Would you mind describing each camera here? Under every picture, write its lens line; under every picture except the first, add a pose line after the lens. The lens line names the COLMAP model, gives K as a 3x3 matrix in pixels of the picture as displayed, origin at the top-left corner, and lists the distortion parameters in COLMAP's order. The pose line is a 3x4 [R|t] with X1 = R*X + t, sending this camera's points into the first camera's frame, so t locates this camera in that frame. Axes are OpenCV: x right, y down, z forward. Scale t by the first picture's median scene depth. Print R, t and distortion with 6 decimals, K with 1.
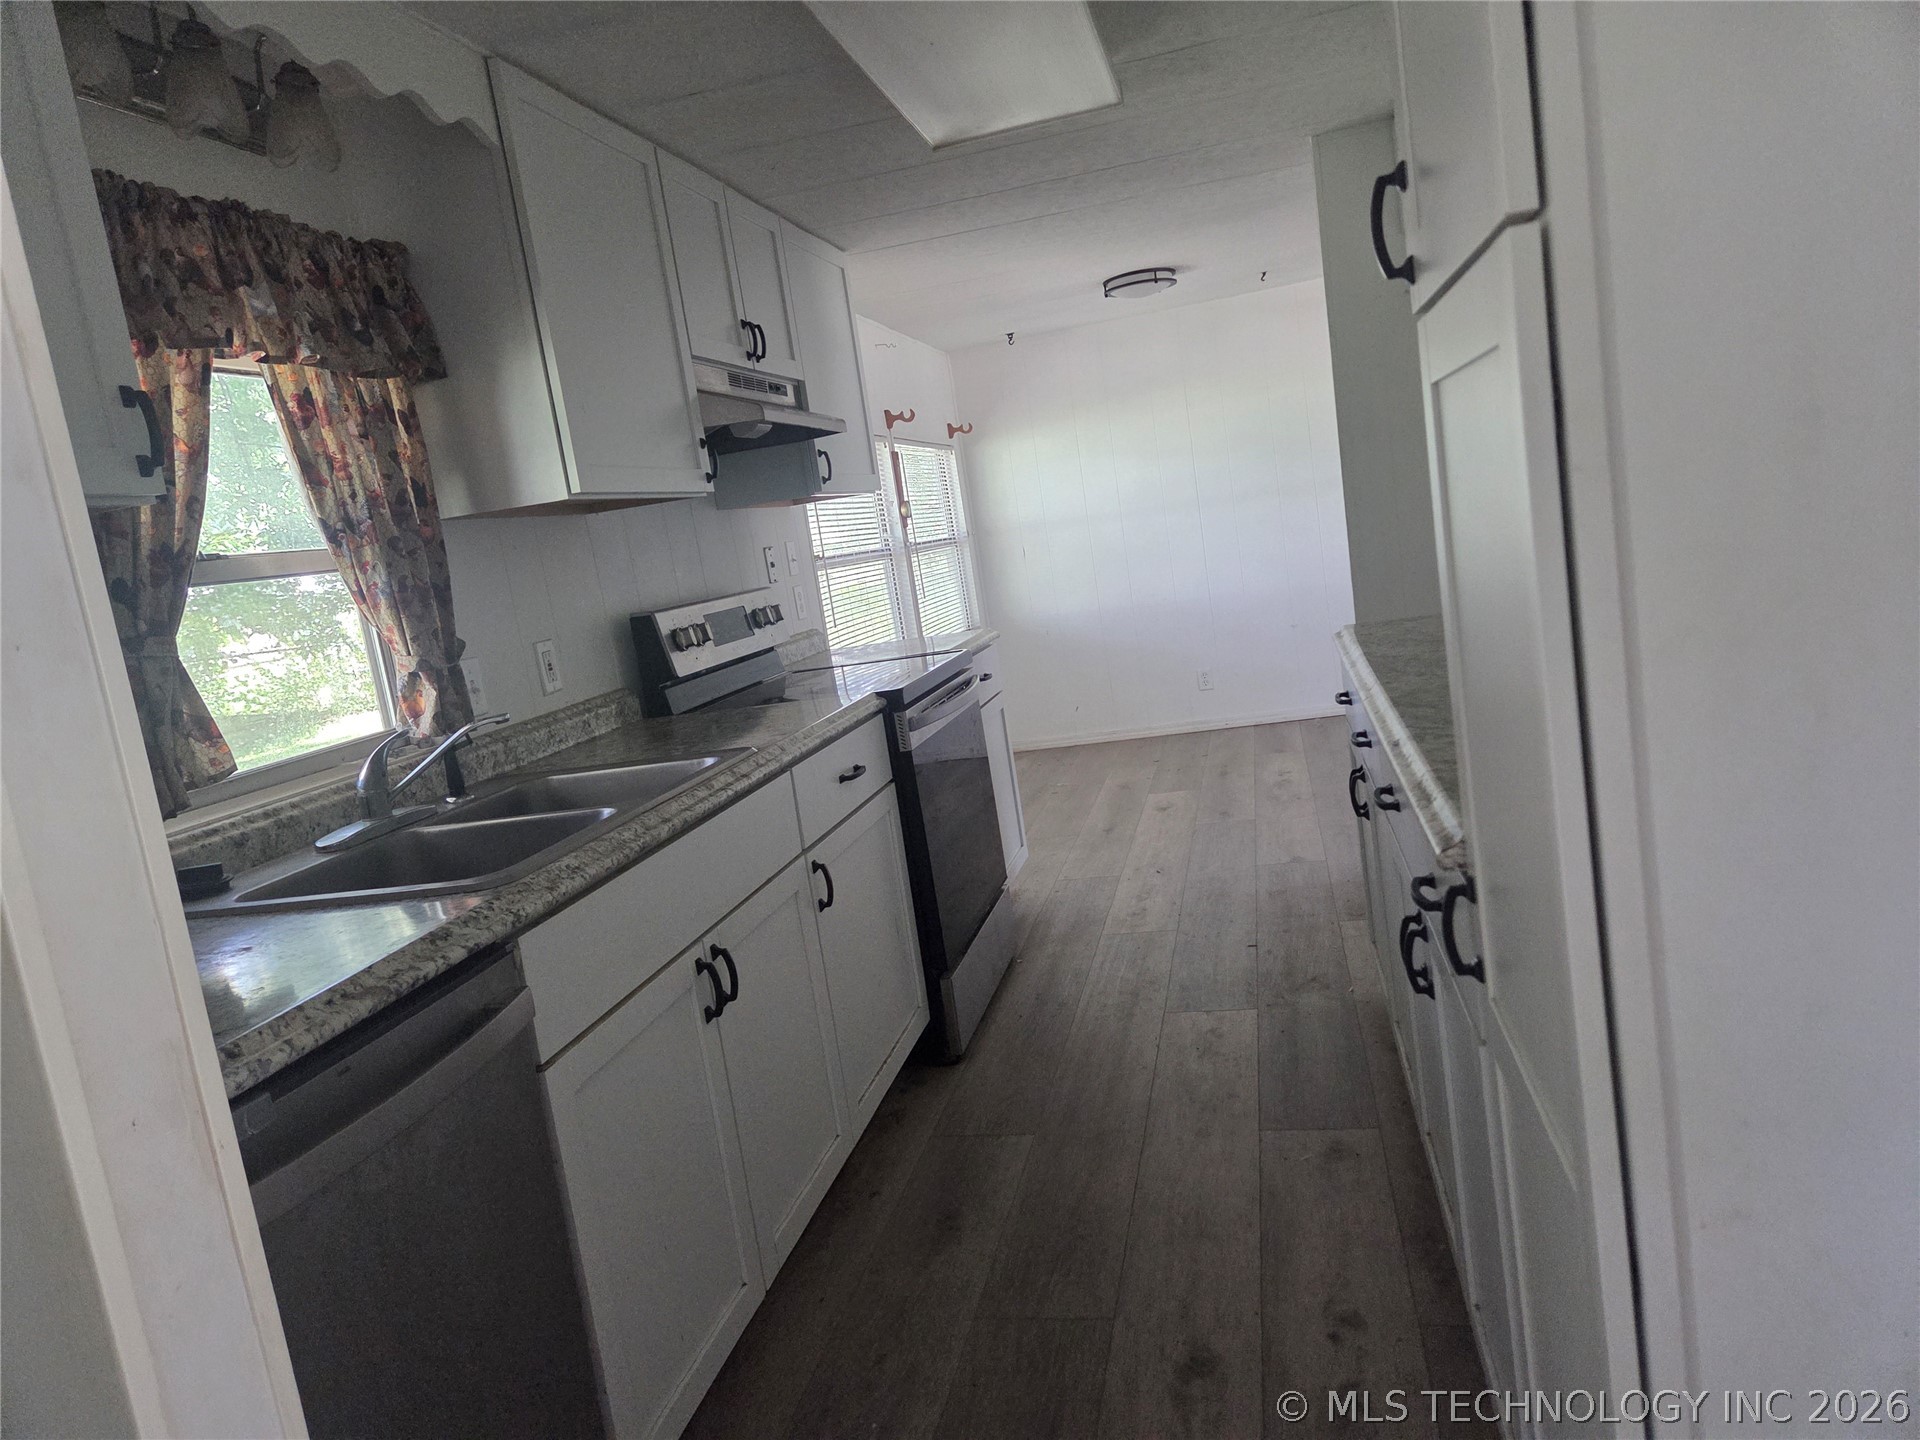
lens RADIAL K [[1283.0, 0, 960.0], [0, 1283.0, 720.0], [0, 0, 1]] dist [0.043675, -0.000332]
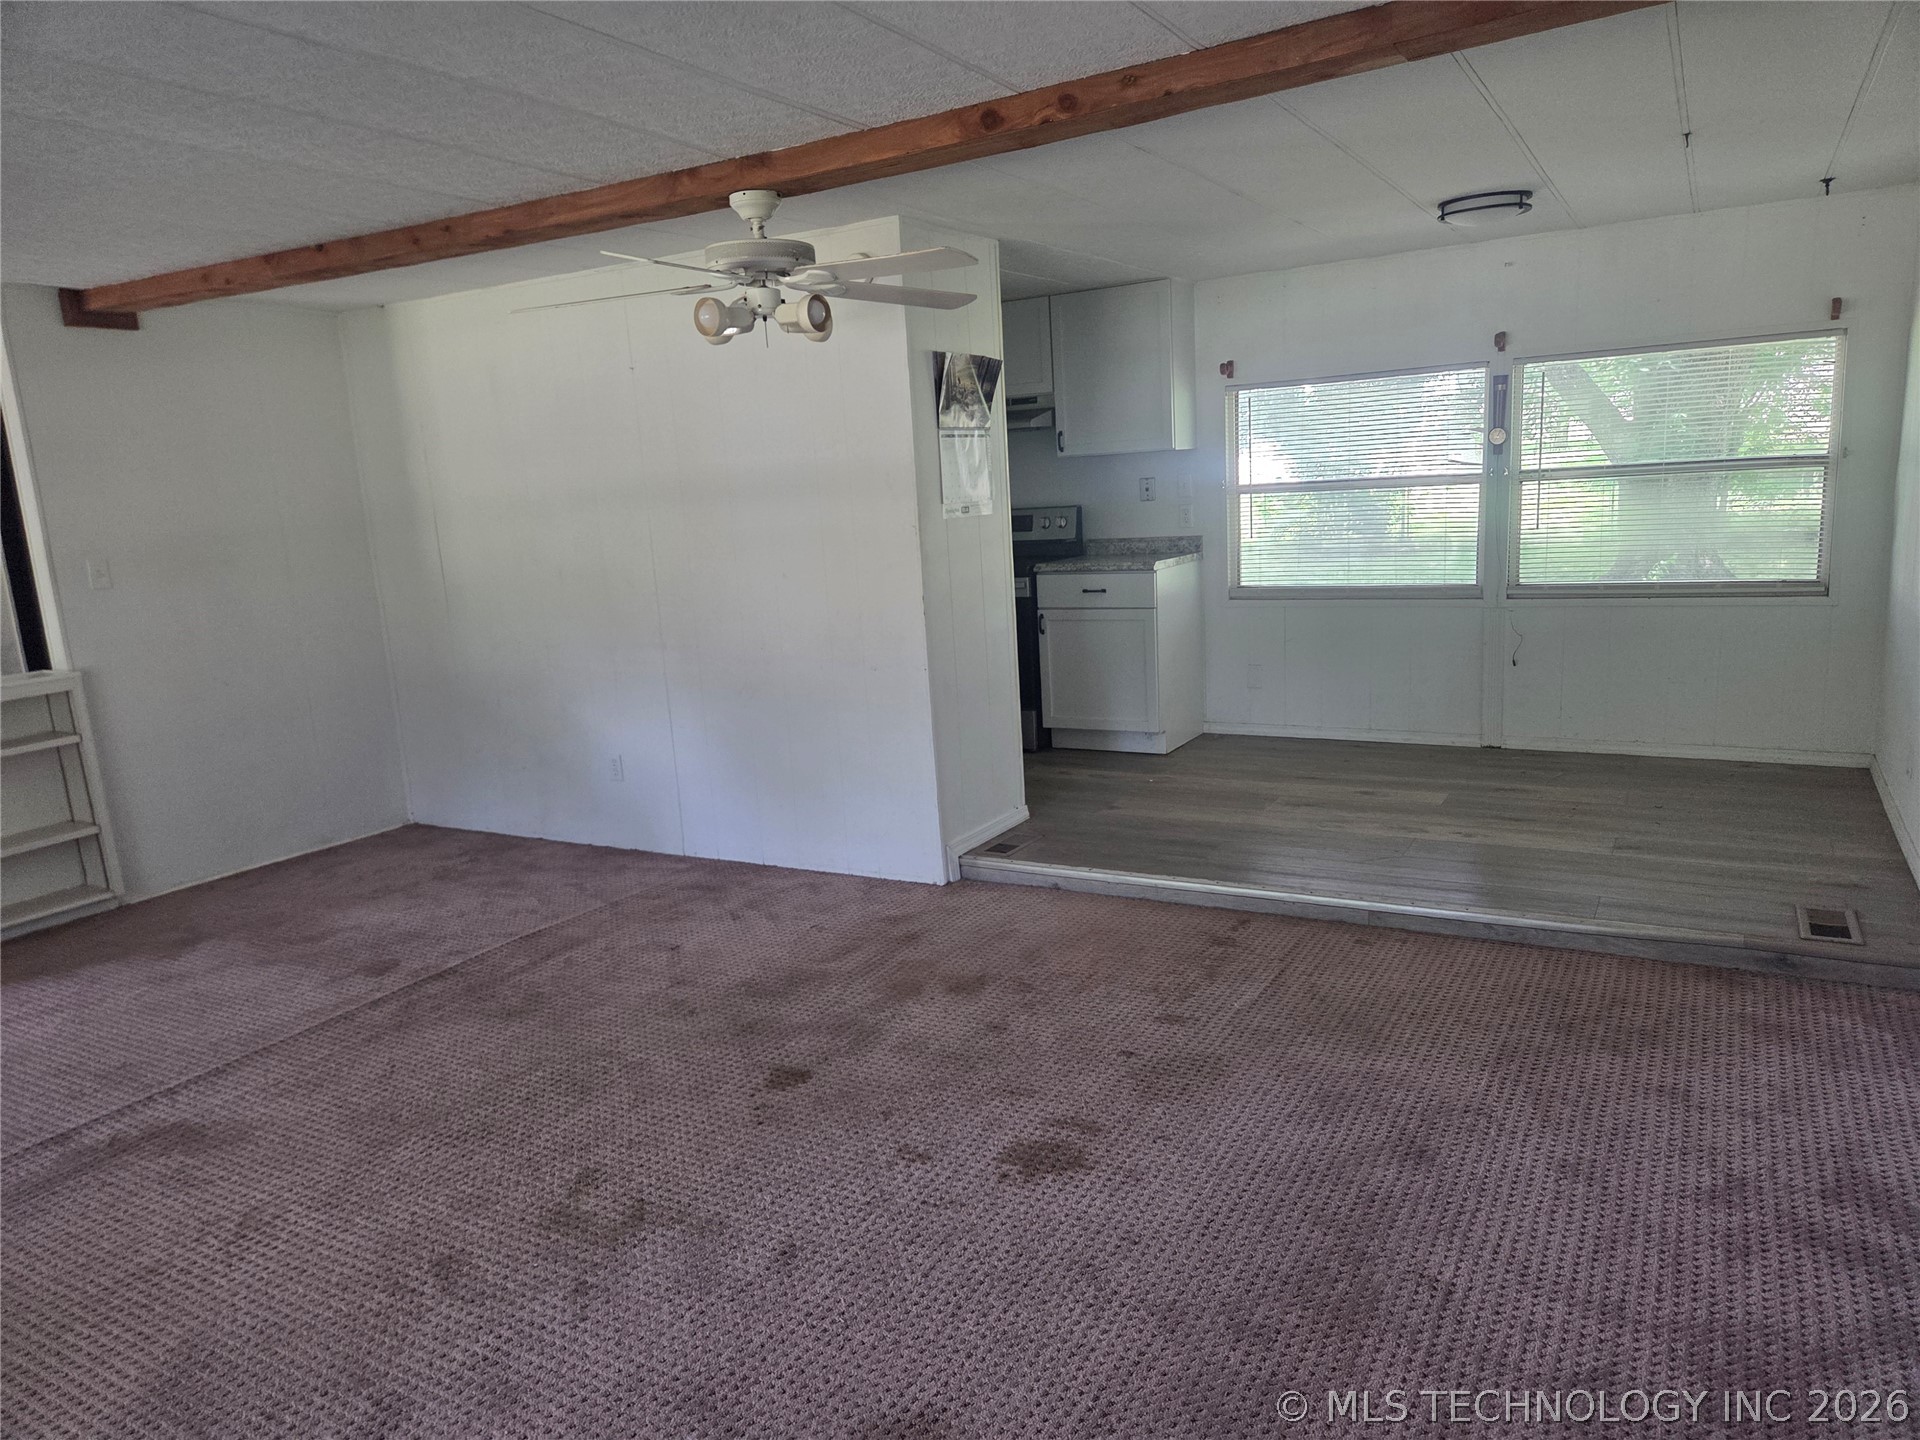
lens RADIAL K [[1283.5, 0, 971.1], [0, 1283.5, 742.9], [0, 0, 1]] dist [0.030596, -0.002475]
pose [[-0.277682, 0.352050, -0.893842, 1.457013], [-0.039541, 0.925456, 0.376786, -0.427465], [0.959859, 0.139970, -0.243062, 1.241917]]
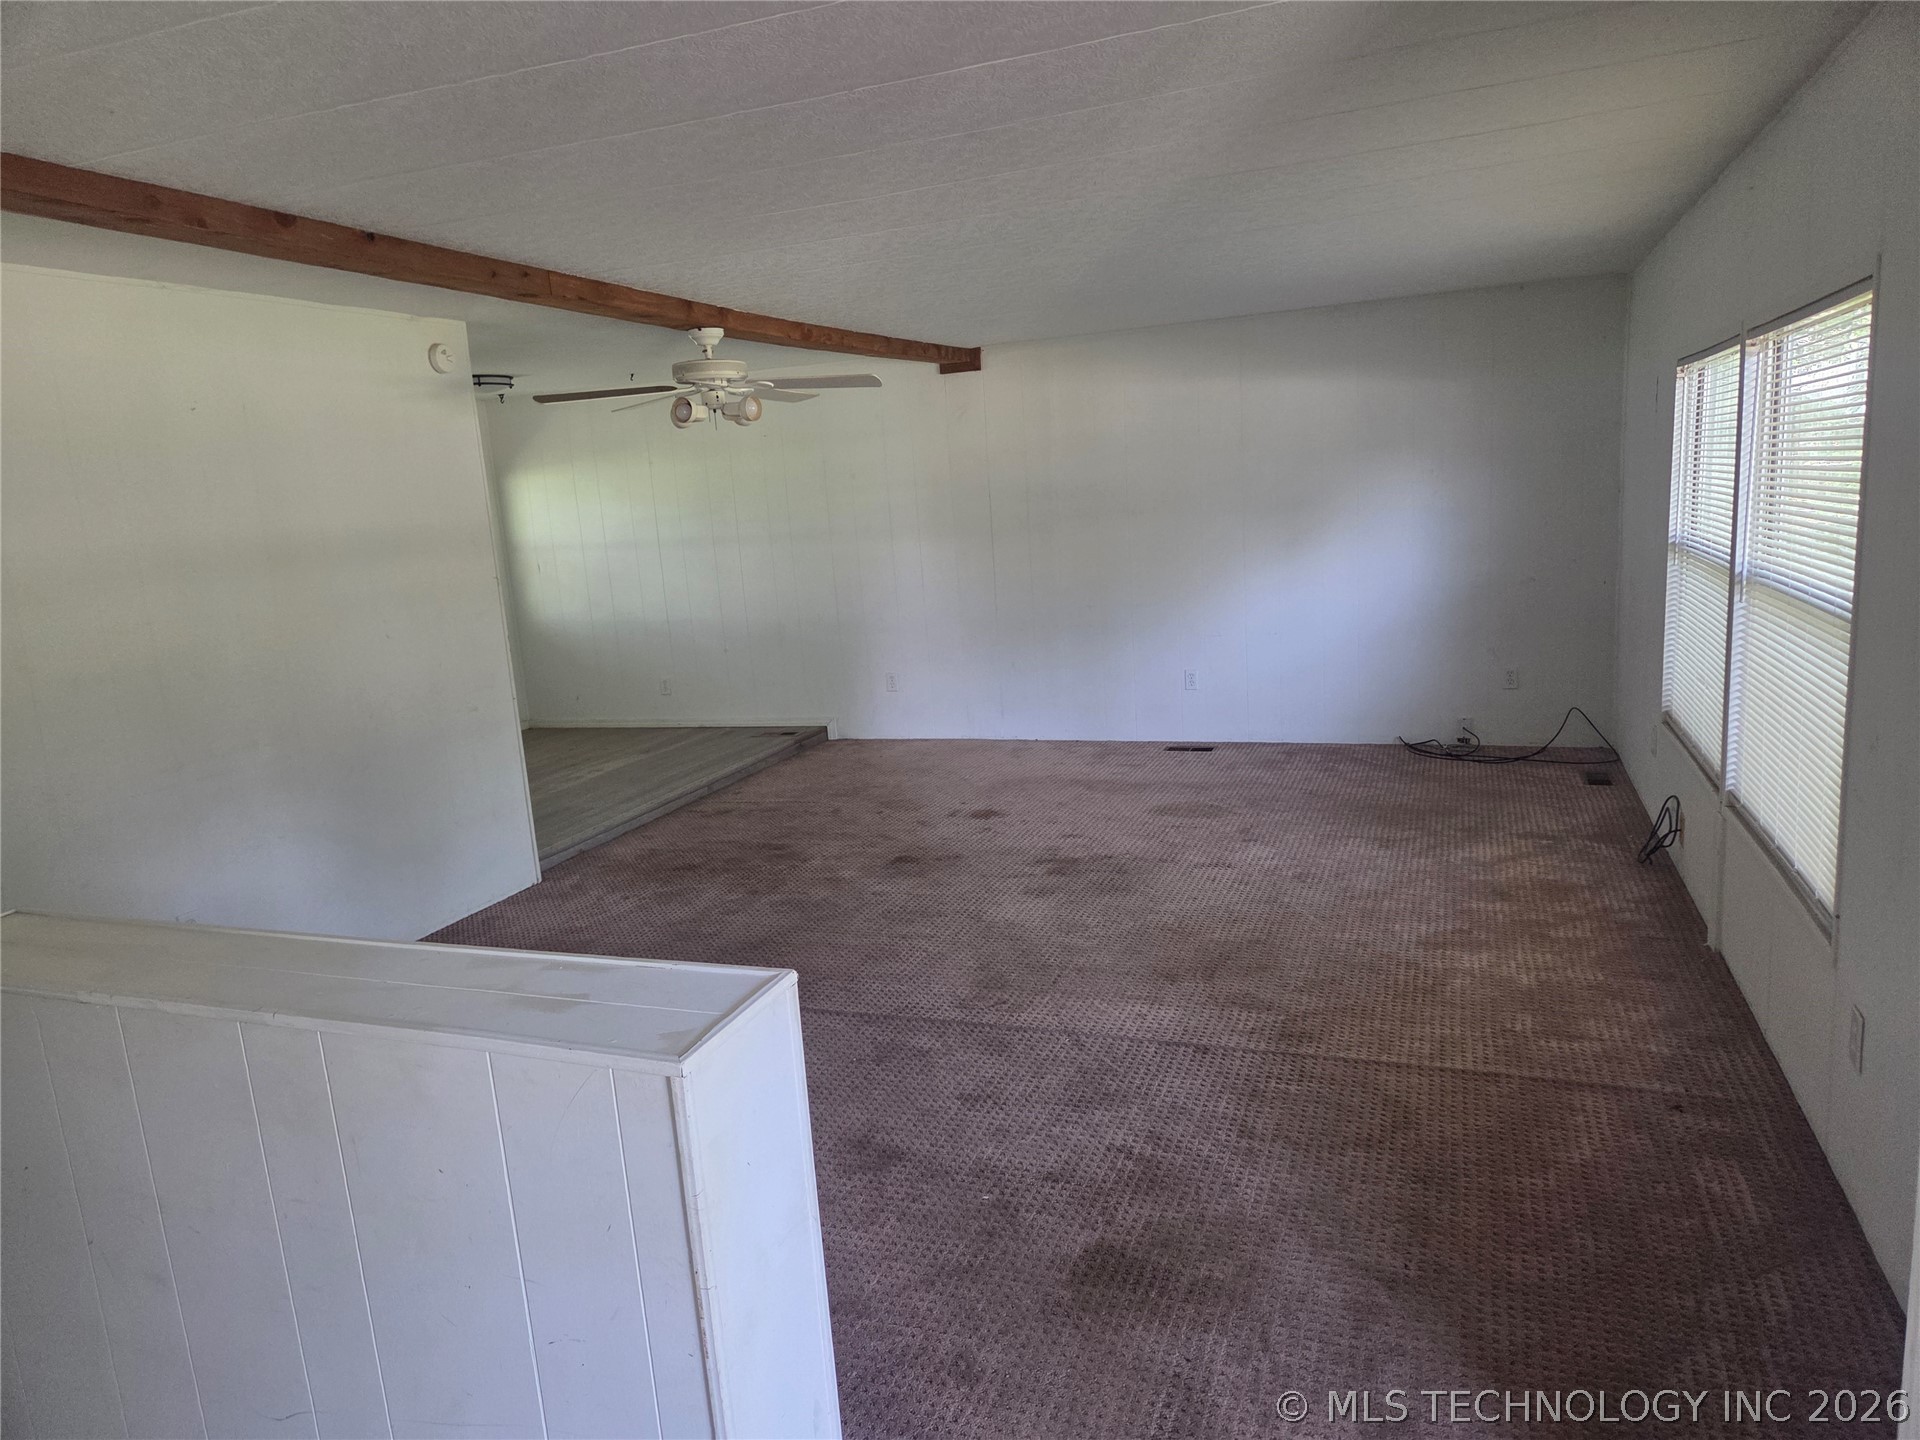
lens RADIAL K [[1283.5, 0, 971.1], [0, 1283.5, 742.9], [0, 0, 1]] dist [0.030596, -0.002475]
pose [[0.987181, 0.110853, -0.114829, 1.067743], [-0.103180, 0.992143, 0.070755, -0.160387], [0.121770, -0.058000, 0.990862, -0.335040]]
